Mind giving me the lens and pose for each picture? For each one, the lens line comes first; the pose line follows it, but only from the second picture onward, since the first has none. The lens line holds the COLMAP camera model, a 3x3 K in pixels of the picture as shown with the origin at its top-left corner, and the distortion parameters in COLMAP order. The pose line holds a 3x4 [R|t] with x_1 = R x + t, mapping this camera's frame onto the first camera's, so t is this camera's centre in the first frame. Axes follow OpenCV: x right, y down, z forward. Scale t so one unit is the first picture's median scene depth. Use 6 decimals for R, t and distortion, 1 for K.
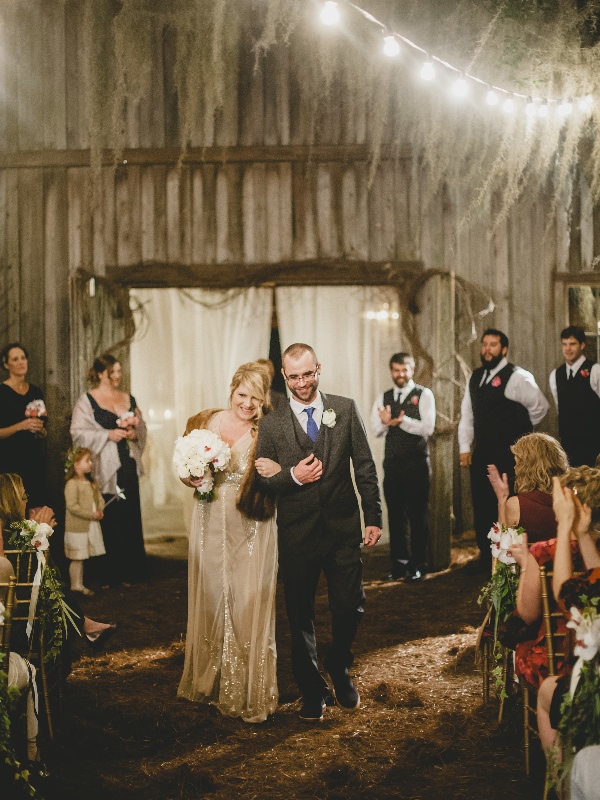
lens RADIAL K [[1330.3, 0, 300.0], [0, 1330.3, 400.0], [0, 0, 1]] dist [-0.065613, -0.103078]
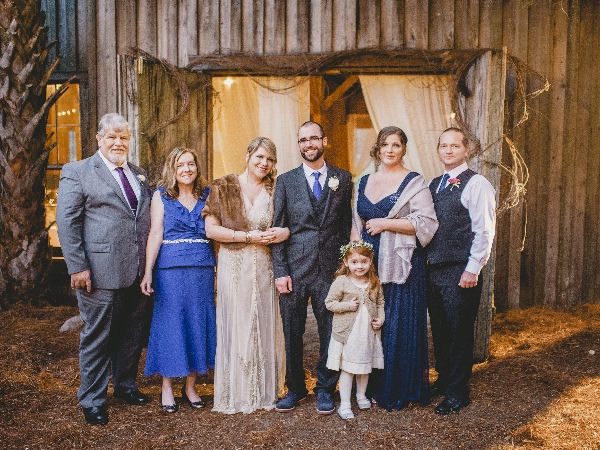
lens RADIAL K [[703.7, 0, 302.7], [0, 703.7, 238.8], [0, 0, 1]] dist [-0.030379, 0.001792]
pose [[0.981146, 0.040145, -0.189052, 0.065535], [-0.022527, 0.995276, 0.094435, -0.005526], [0.191951, -0.088396, 0.977416, 0.427495]]
